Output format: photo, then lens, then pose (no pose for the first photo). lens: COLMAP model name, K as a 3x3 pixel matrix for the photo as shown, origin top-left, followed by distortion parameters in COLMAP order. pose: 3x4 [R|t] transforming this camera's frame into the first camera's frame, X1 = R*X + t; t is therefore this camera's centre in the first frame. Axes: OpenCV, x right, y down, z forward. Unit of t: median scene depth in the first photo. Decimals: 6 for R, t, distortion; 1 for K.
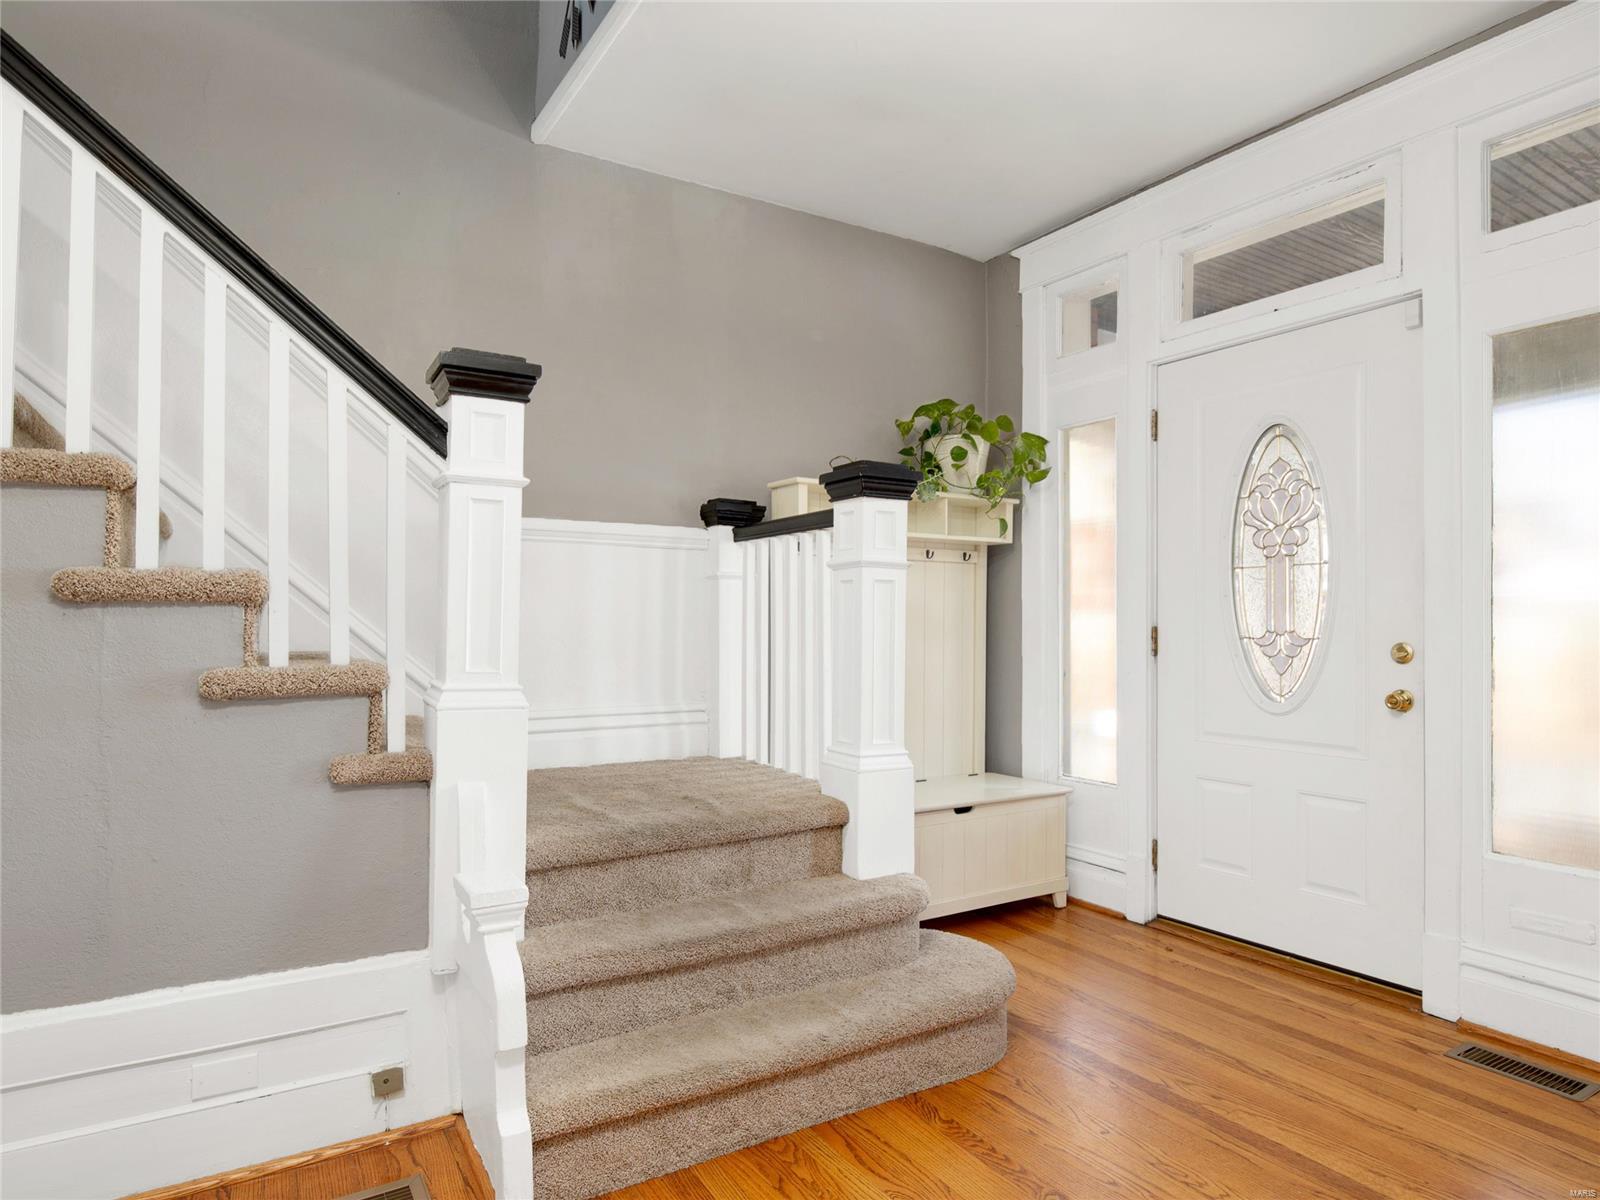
lens RADIAL K [[933.8, 0, 806.3], [0, 933.8, 632.3], [0, 0, 1]] dist [0.000052, -0.001249]
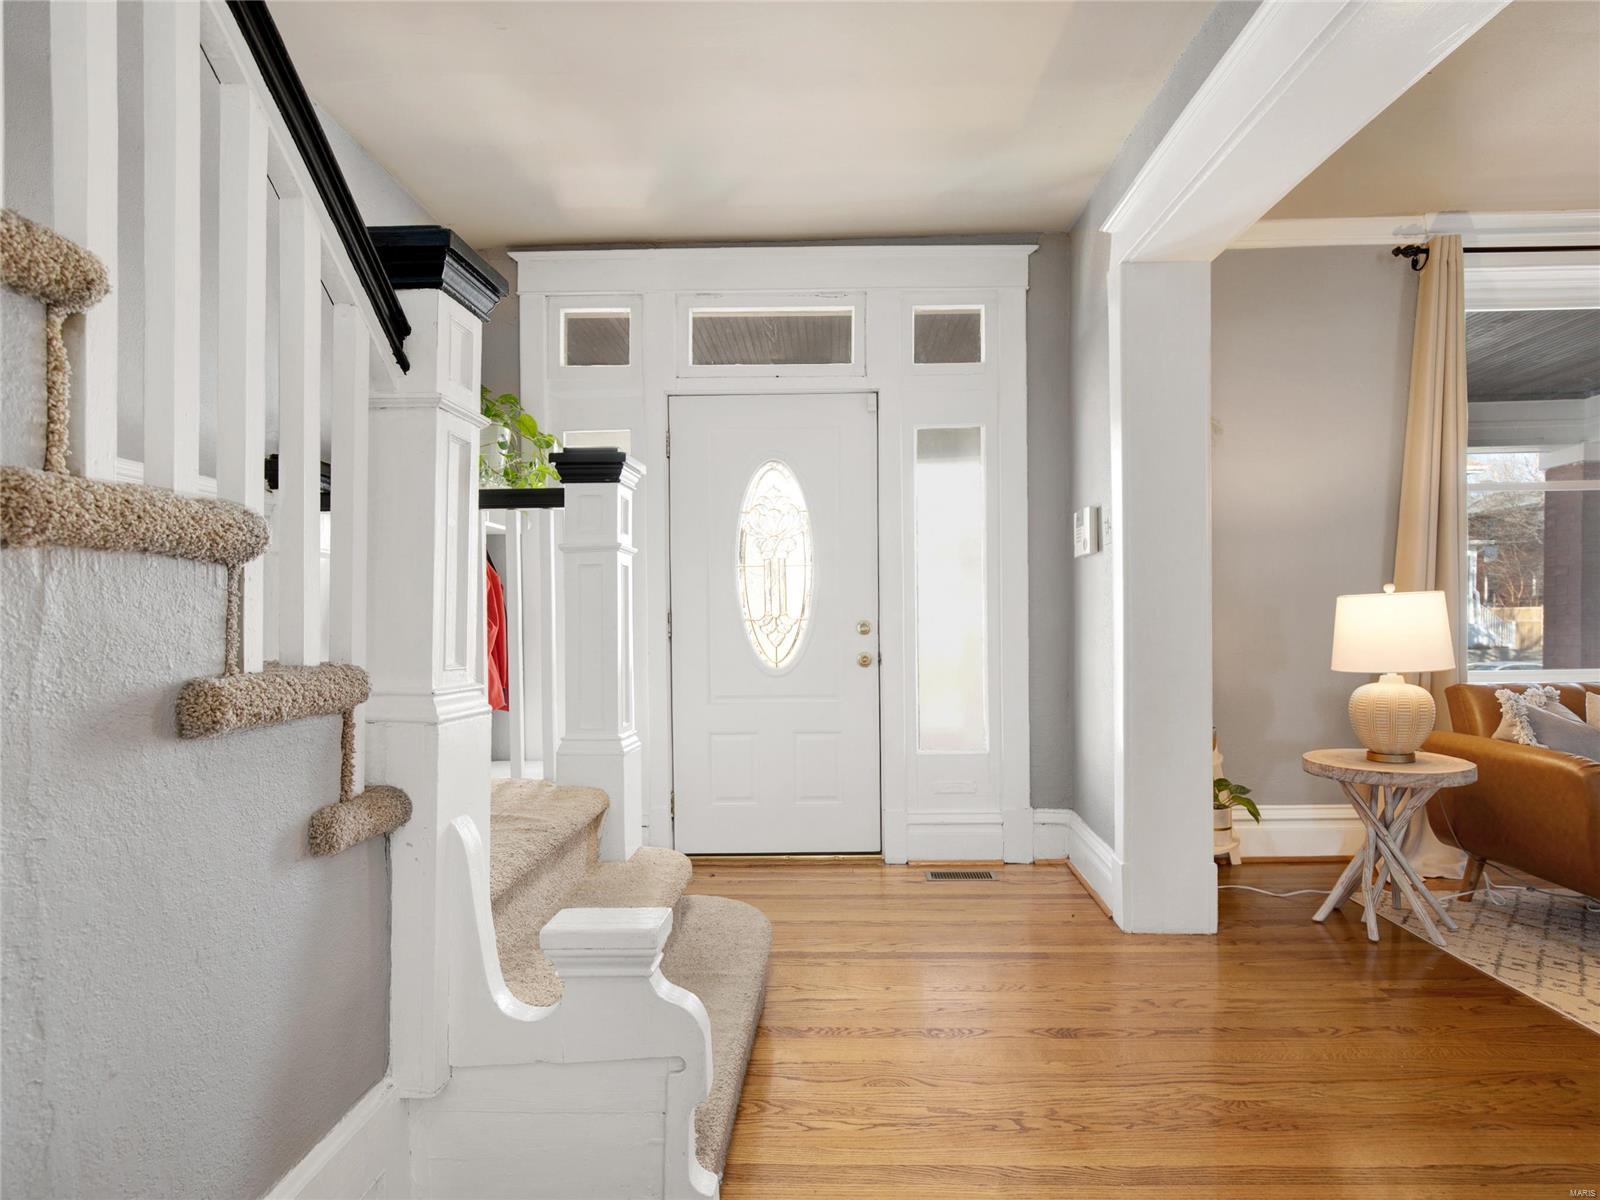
lens RADIAL K [[863.2, 0, 821.1], [0, 863.2, 621.2], [0, 0, 1]] dist [-0.031409, 0.000246]
pose [[0.570850, -0.012407, 0.820960, -0.514524], [0.017687, 0.999840, 0.002812, 0.006229], [-0.820864, 0.012916, 0.570978, 0.266993]]
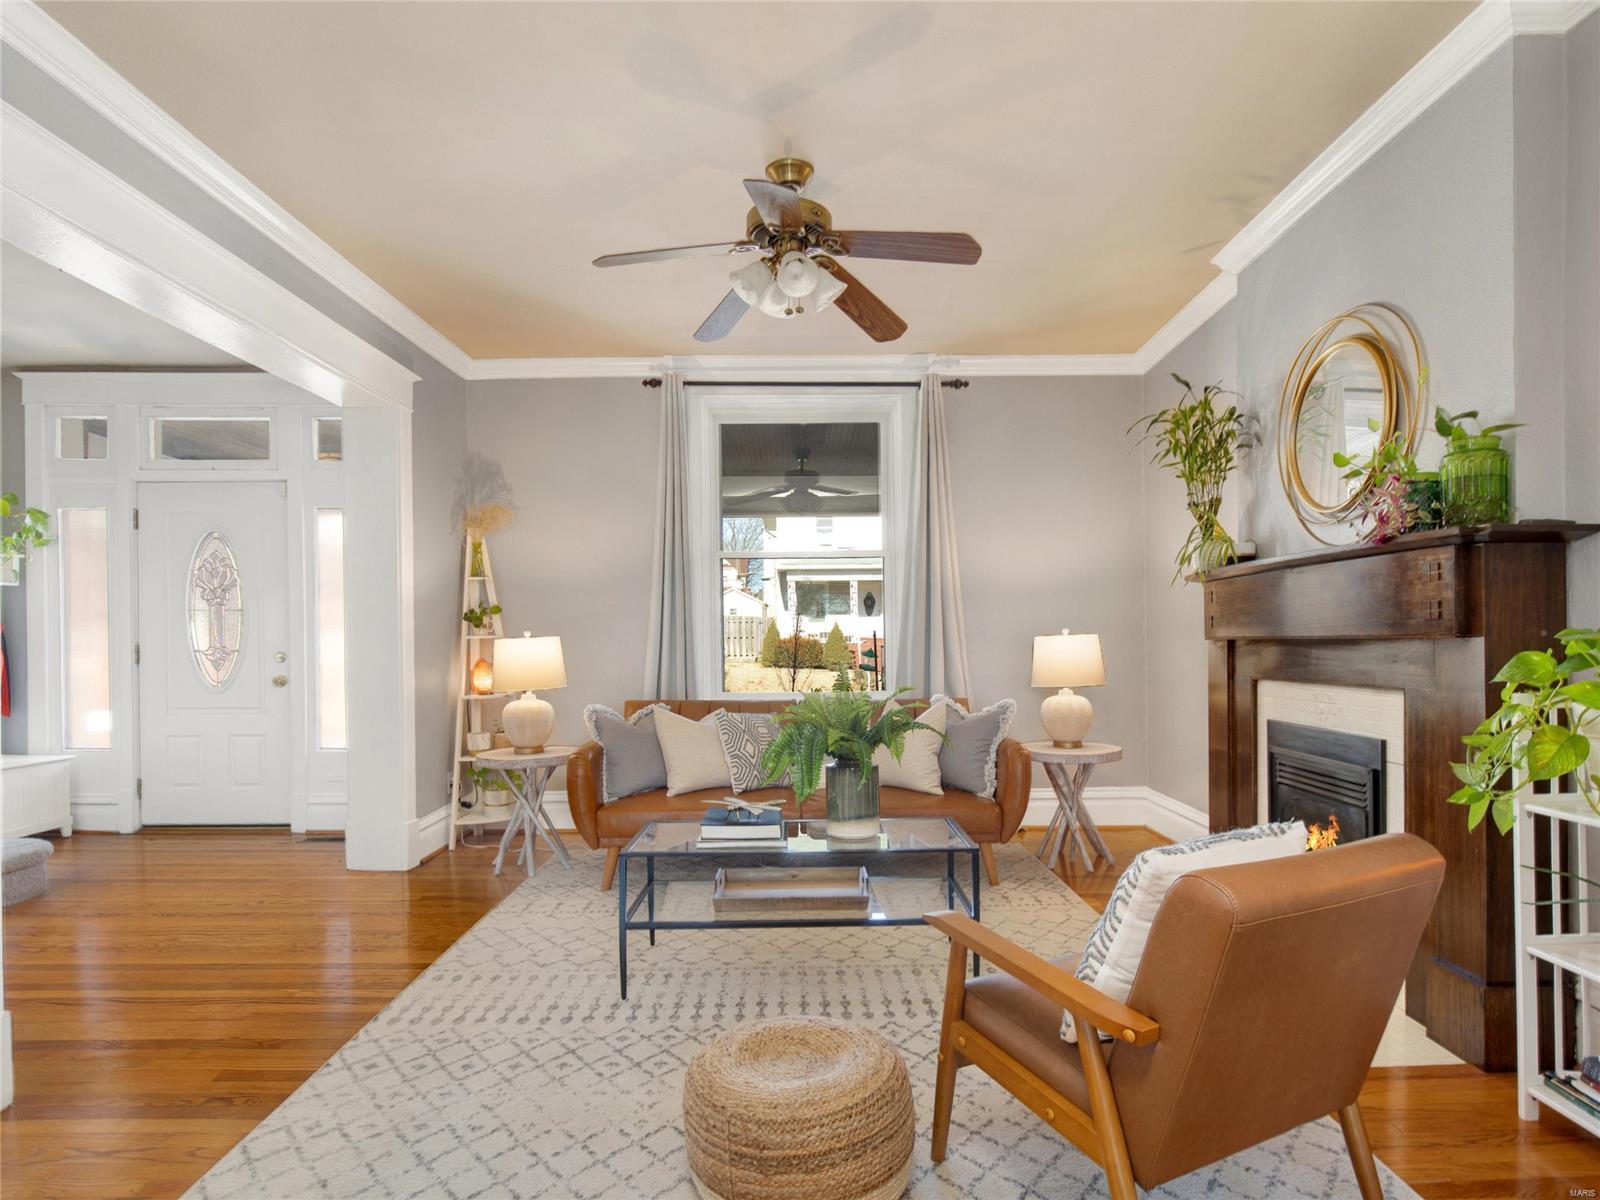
lens RADIAL K [[863.2, 0, 821.1], [0, 863.2, 621.2], [0, 0, 1]] dist [-0.031409, 0.000246]
pose [[0.522522, -0.001784, 0.852624, -0.296213], [0.015118, 0.999860, -0.007172, -0.022314], [-0.852492, 0.016637, 0.522476, -0.897896]]
